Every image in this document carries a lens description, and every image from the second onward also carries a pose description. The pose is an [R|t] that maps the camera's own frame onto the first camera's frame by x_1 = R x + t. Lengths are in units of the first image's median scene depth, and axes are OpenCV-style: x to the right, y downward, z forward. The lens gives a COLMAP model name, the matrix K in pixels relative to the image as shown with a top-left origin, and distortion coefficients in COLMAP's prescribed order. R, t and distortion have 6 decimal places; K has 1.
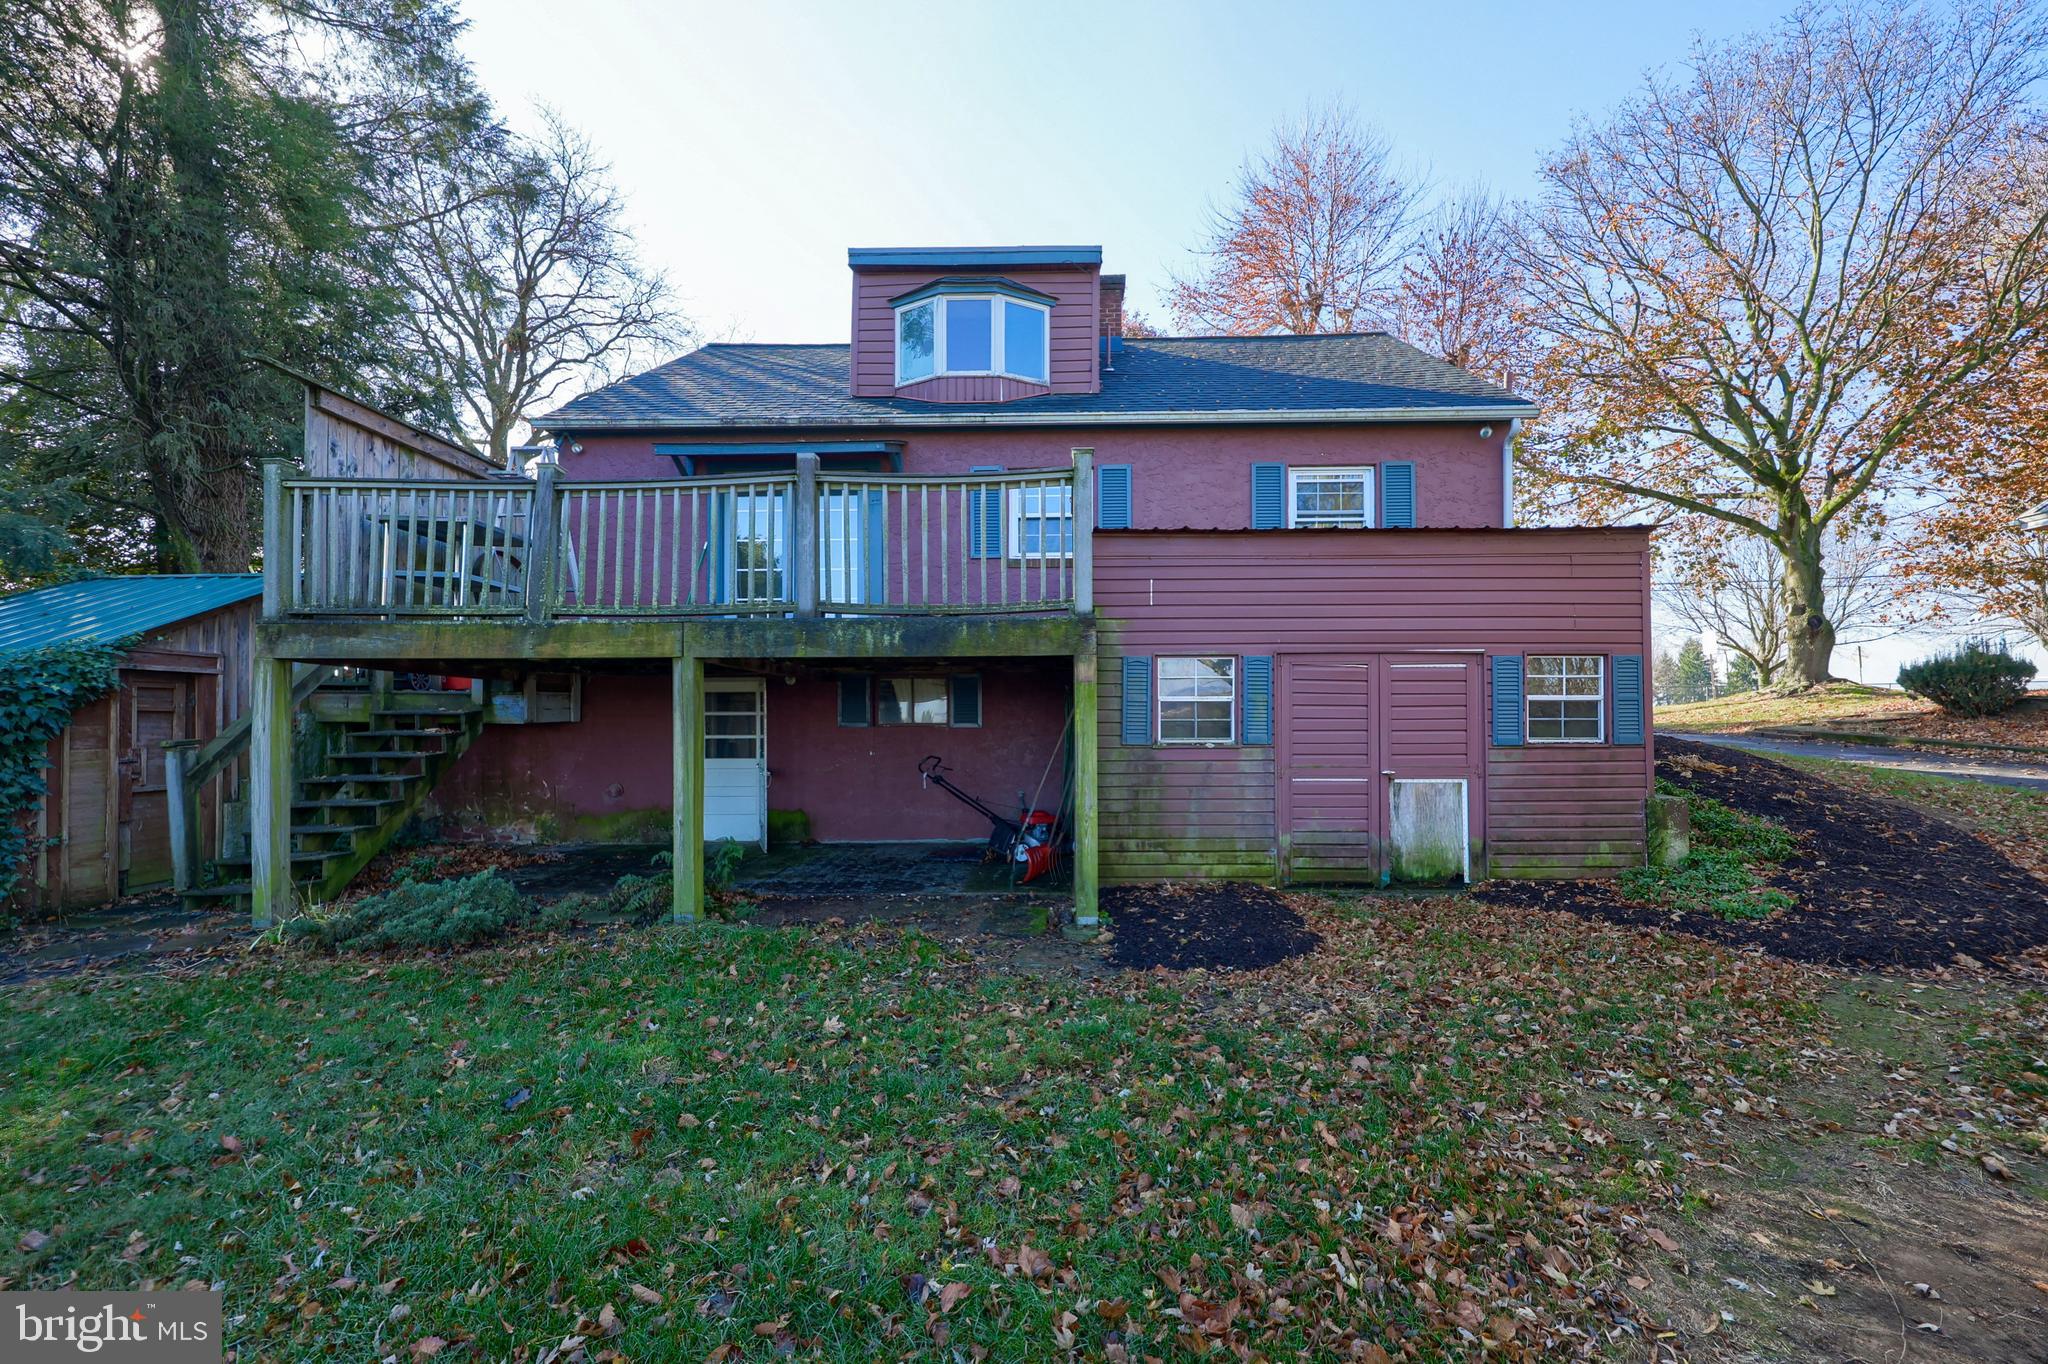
lens RADIAL K [[826.6, 0, 1027.7], [0, 826.6, 691.8], [0, 0, 1]] dist [-0.001901, -0.000111]
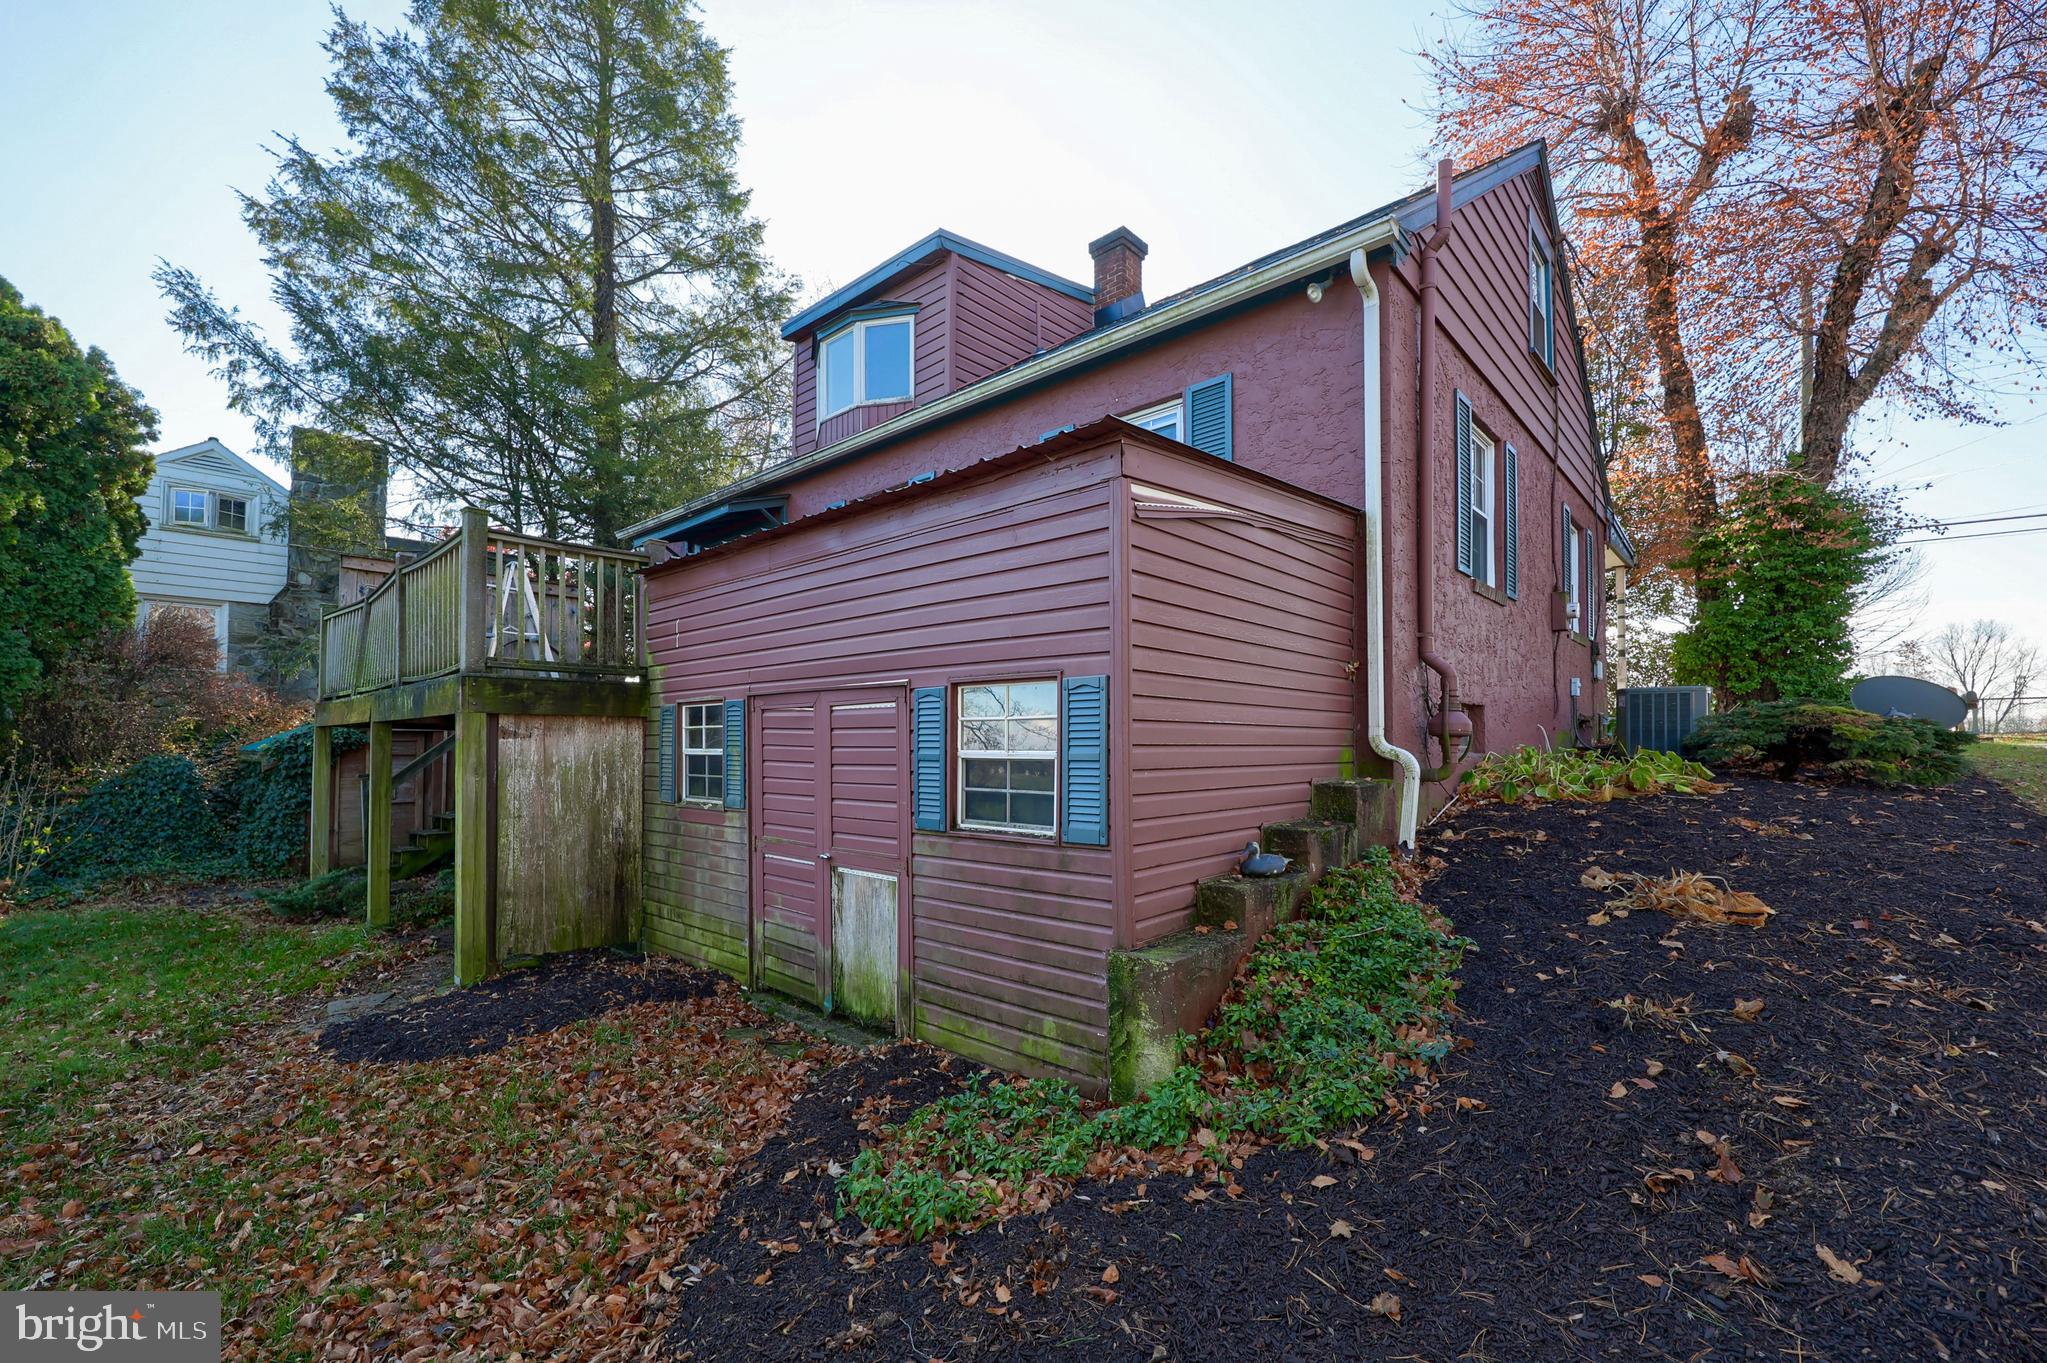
lens RADIAL K [[826.2, 0, 1027.2], [0, 826.2, 691.3], [0, 0, 1]] dist [-0.001901, -0.000111]
pose [[0.767249, -0.040664, -0.640059, 0.990209], [0.026808, 0.999149, -0.031343, -0.018700], [0.640789, 0.006889, 0.767686, 0.531122]]
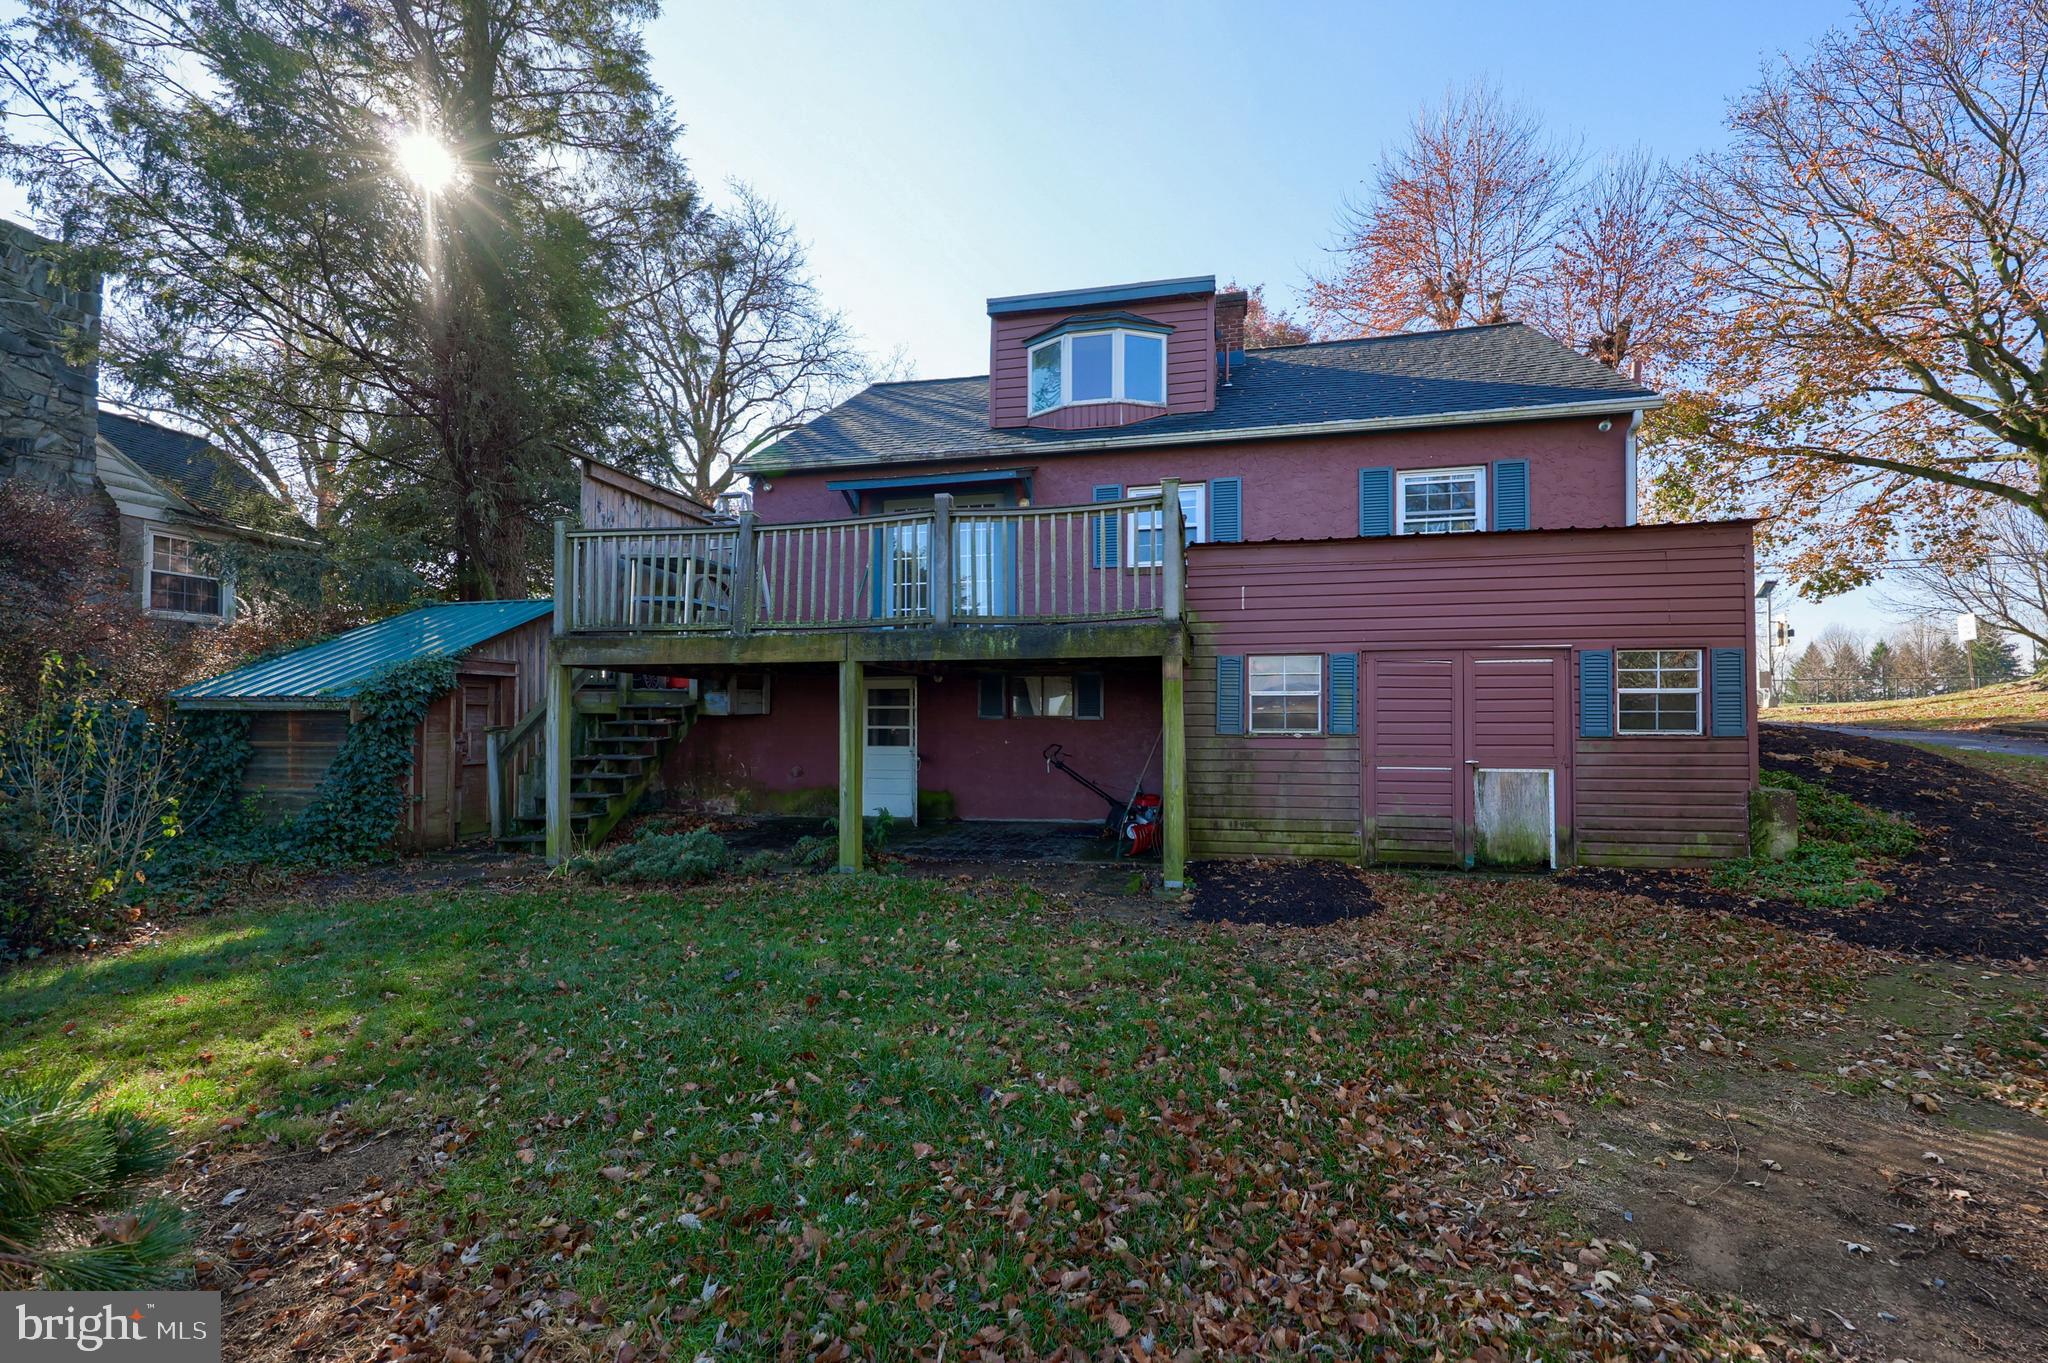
lens RADIAL K [[839.7, 0, 1030.4], [0, 839.7, 668.8], [0, 0, 1]] dist [-0.000054, -0.000203]
pose [[0.981681, -0.008779, -0.190331, 0.081956], [0.004482, 0.999725, -0.022998, 0.000366], [0.190480, 0.021724, 0.981451, -0.163758]]
